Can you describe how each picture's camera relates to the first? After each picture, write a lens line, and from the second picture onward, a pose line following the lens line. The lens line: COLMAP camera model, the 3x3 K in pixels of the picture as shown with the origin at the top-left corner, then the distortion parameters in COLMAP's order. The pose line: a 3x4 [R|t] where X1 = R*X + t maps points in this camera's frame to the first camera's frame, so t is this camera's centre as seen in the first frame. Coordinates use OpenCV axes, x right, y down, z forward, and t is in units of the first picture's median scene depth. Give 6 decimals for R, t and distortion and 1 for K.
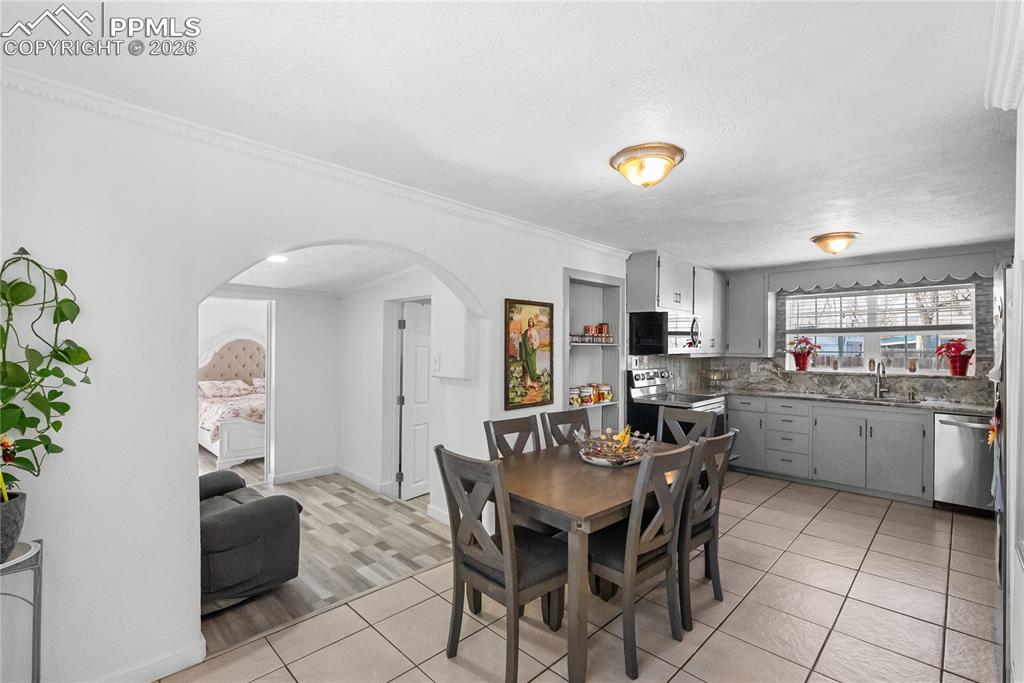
lens RADIAL K [[455.6, 0, 514.5], [0, 455.6, 344.8], [0, 0, 1]] dist [-0.000017, 0.000142]
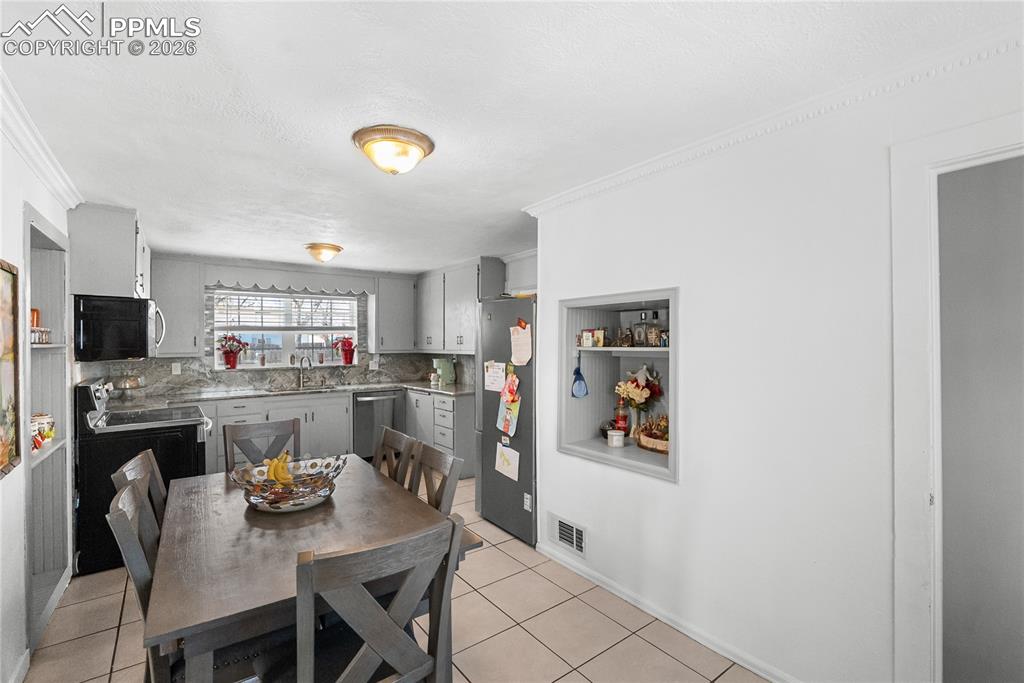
lens RADIAL K [[455.6, 0, 511.1], [0, 455.6, 339.3], [0, 0, 1]] dist [-0.000017, 0.000142]
pose [[0.150462, -0.002020, 0.988614, -0.294292], [0.003055, 0.999994, 0.001578, -0.007532], [-0.988611, 0.002782, 0.150467, 0.319951]]
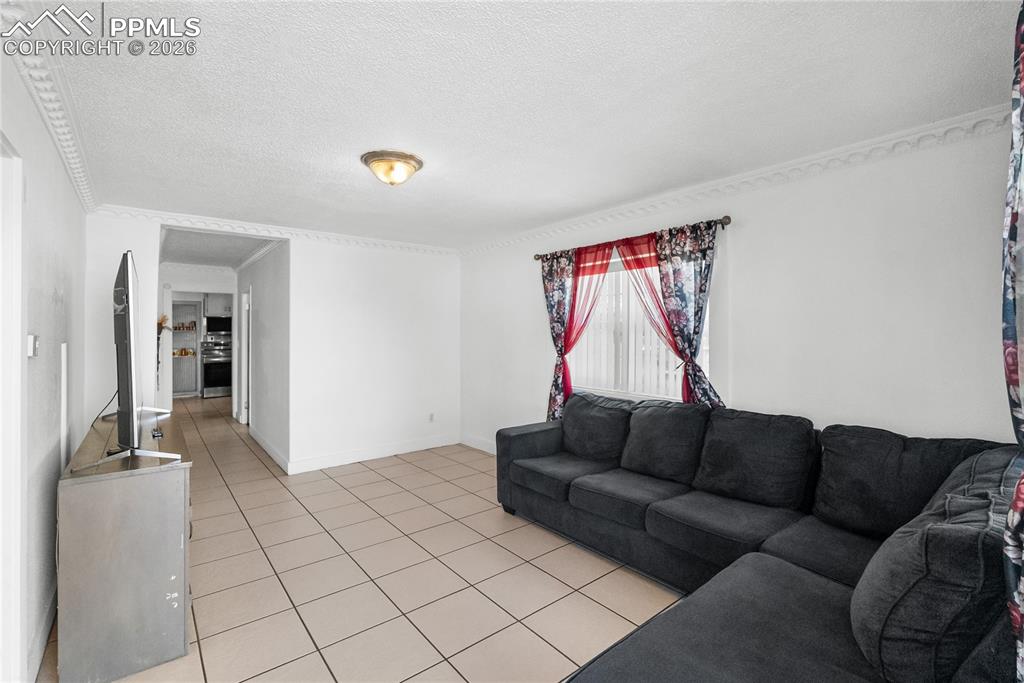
lens RADIAL K [[455.6, 0, 511.4], [0, 455.6, 335.3], [0, 0, 1]] dist [-0.000017, 0.000142]
pose [[0.993036, -0.008472, -0.117506, 2.083619], [0.010107, 0.999860, 0.013325, 0.008324], [0.117377, -0.014420, 0.992983, -1.075834]]
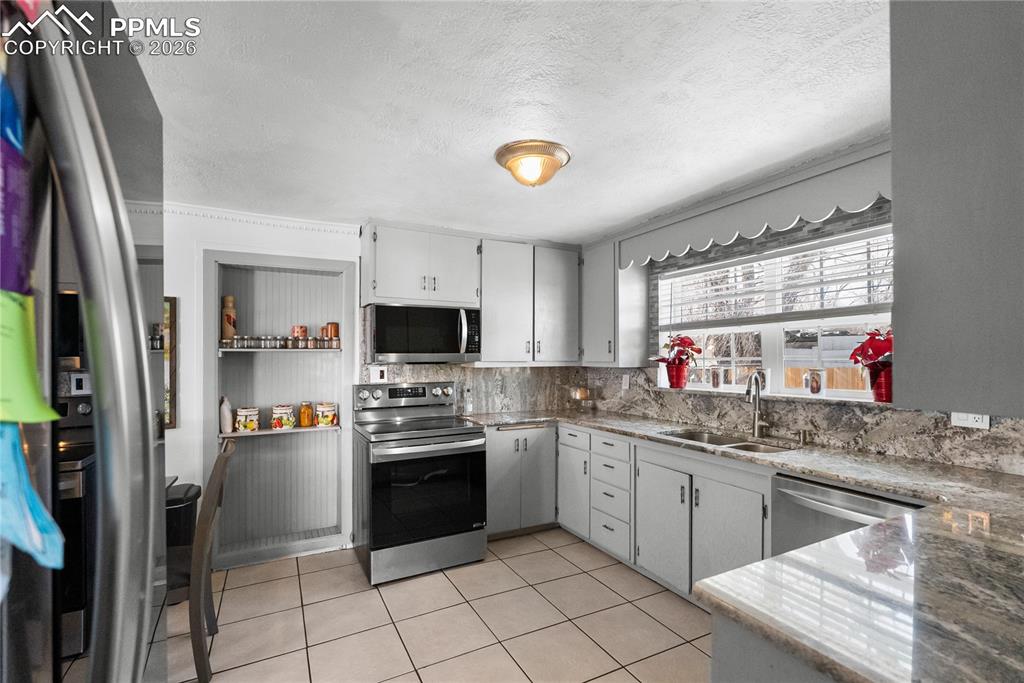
lens RADIAL K [[455.6, 0, 507.1], [0, 455.6, 353.8], [0, 0, 1]] dist [-0.000017, 0.000142]
pose [[0.951965, -0.010898, -0.306012, 0.731086], [0.009063, 0.999931, -0.007415, 0.013271], [0.306072, 0.004286, 0.951999, 0.382289]]
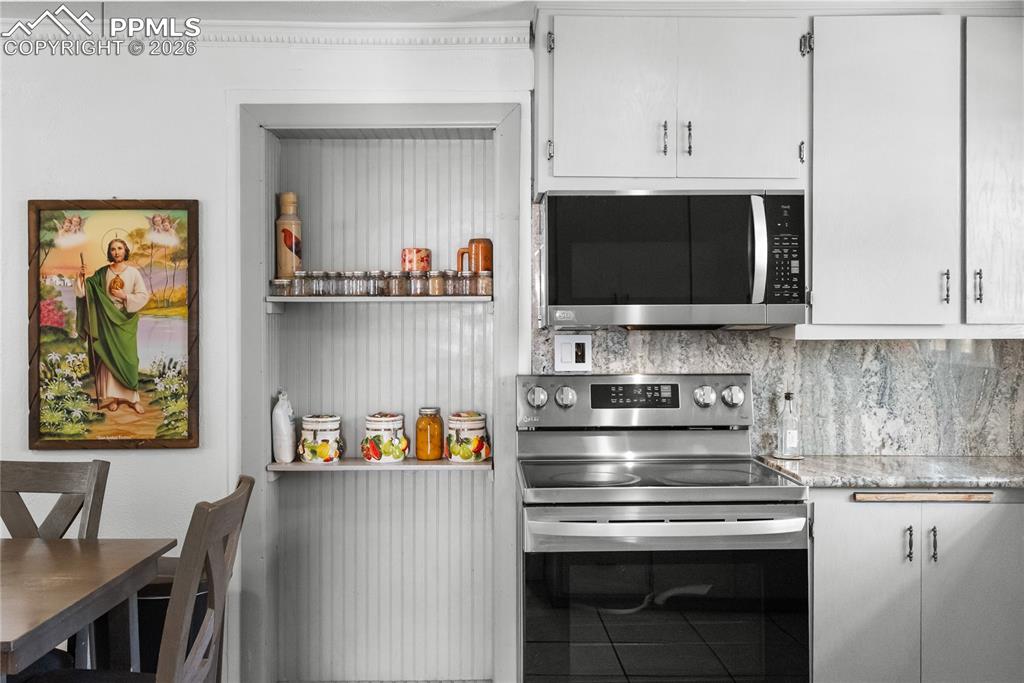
lens RADIAL K [[1037.7, 0, 498.1], [0, 1037.7, 311.8], [0, 0, 1]] dist [0.006021, 0.000000]
pose [[0.715353, -0.009934, -0.698692, 0.792600], [0.007859, 0.999950, -0.006171, 0.014241], [0.698719, -0.001077, 0.715396, 0.454803]]
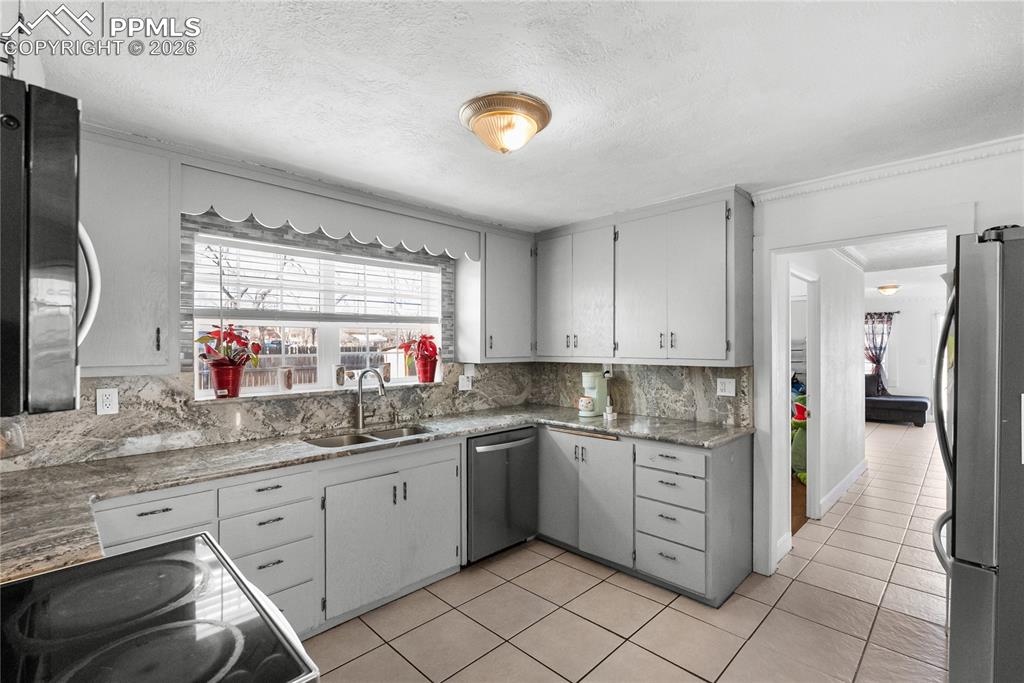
lens RADIAL K [[455.6, 0, 511.9], [0, 455.6, 343.1], [0, 0, 1]] dist [-0.000017, 0.000142]
pose [[0.009348, -0.001279, 0.999955, 0.195390], [-0.001953, 0.999997, 0.001297, -0.000696], [-0.999954, -0.001965, 0.009345, 0.855338]]
